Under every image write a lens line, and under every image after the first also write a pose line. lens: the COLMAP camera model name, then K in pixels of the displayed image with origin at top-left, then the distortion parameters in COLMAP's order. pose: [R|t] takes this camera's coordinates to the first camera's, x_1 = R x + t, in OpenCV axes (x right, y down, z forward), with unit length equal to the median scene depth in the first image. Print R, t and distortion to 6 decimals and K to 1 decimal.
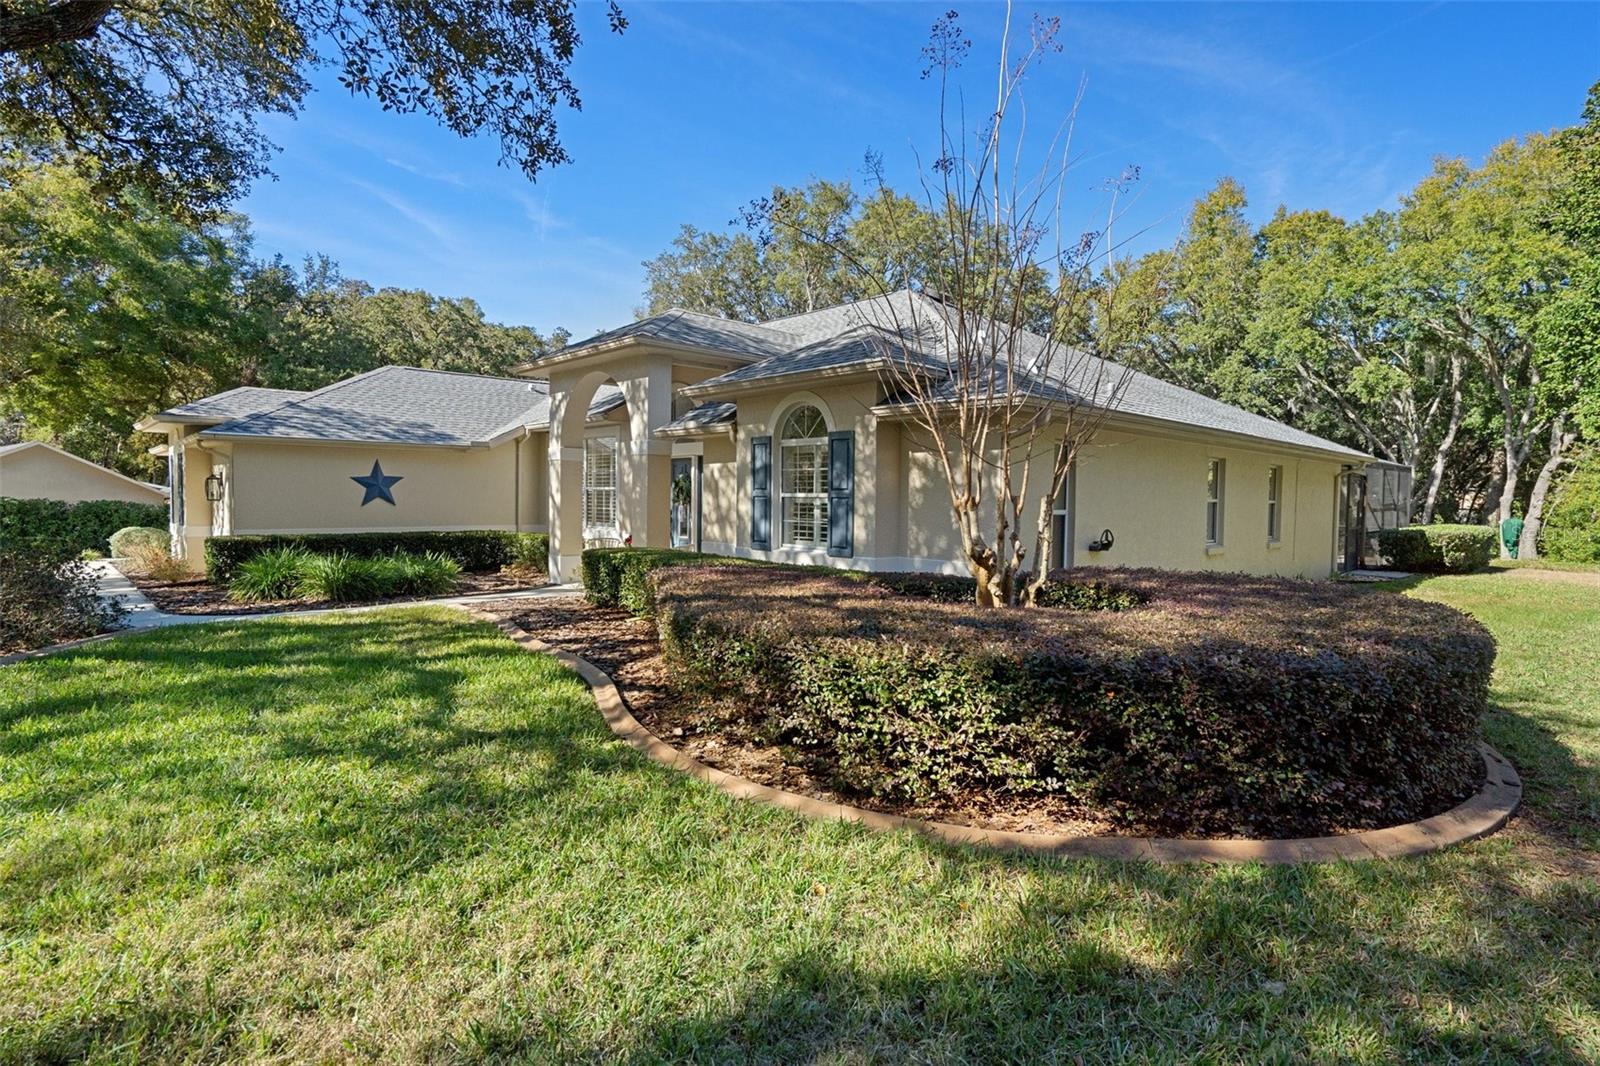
lens RADIAL K [[809.8, 0, 804.1], [0, 809.8, 529.1], [0, 0, 1]] dist [0.002825, -0.000274]
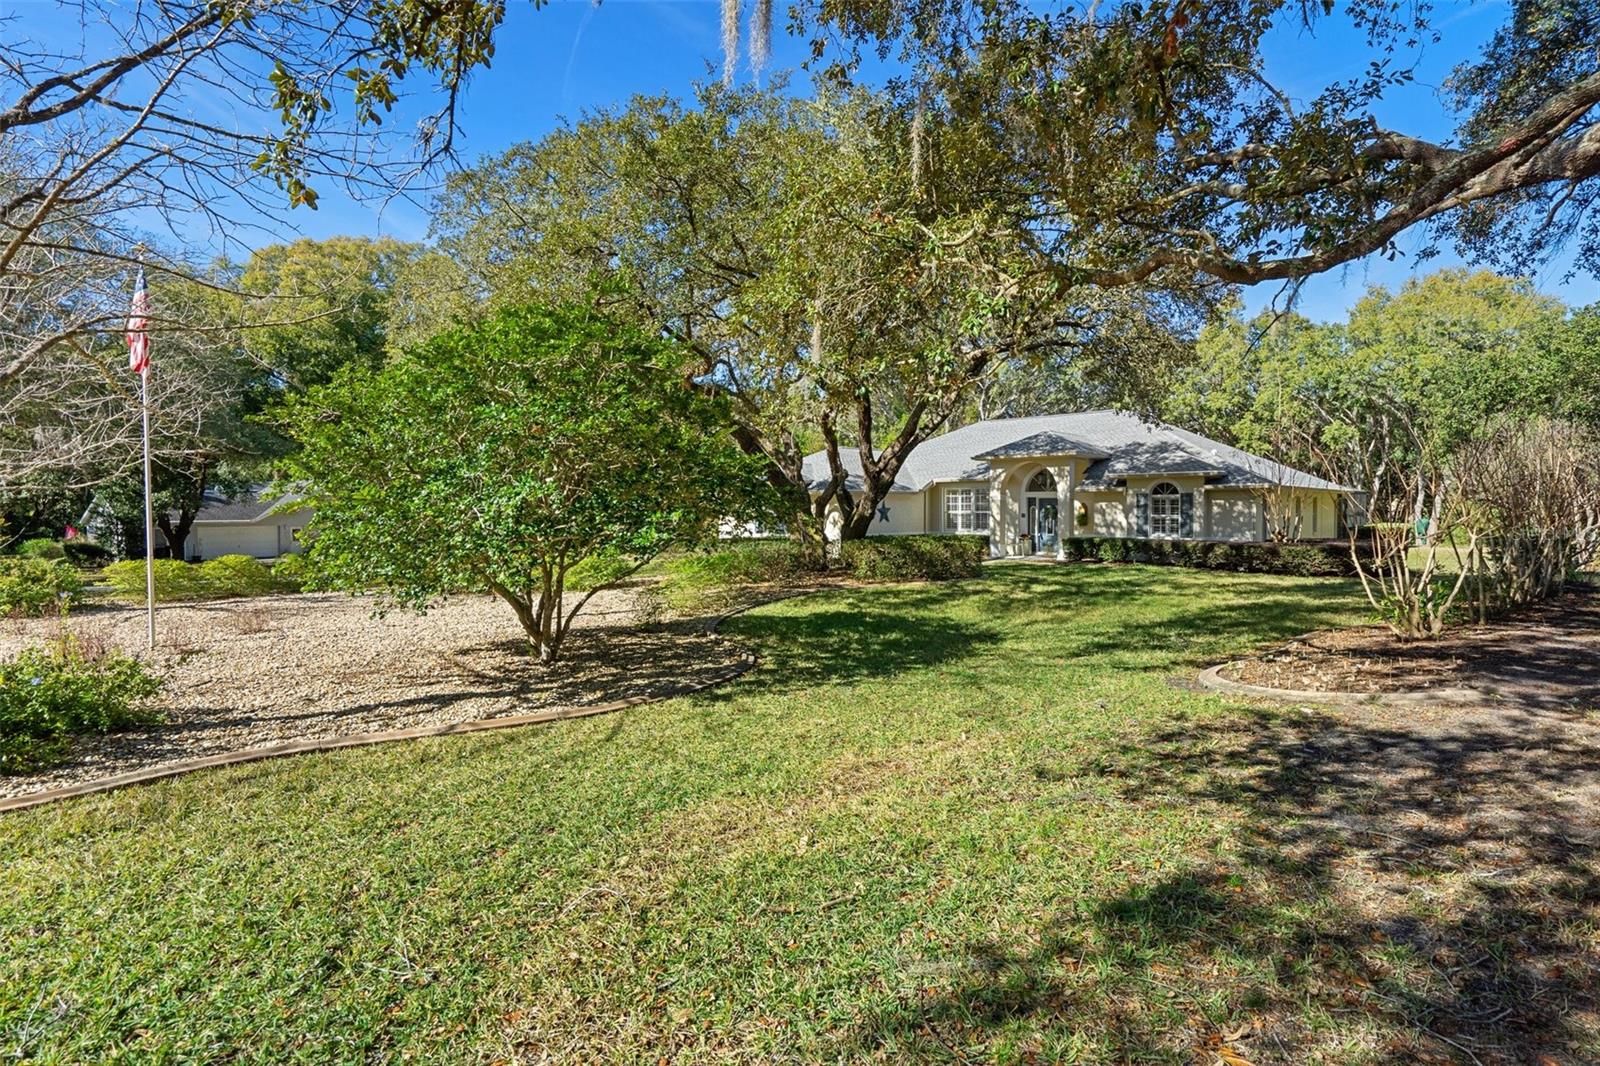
lens RADIAL K [[809.8, 0, 793.2], [0, 809.8, 530.8], [0, 0, 1]] dist [0.002825, -0.000274]
pose [[0.998526, -0.016111, 0.051829, -0.465939], [0.016625, 0.999817, -0.009488, 0.005054], [-0.051666, 0.010336, 0.998611, -0.552874]]
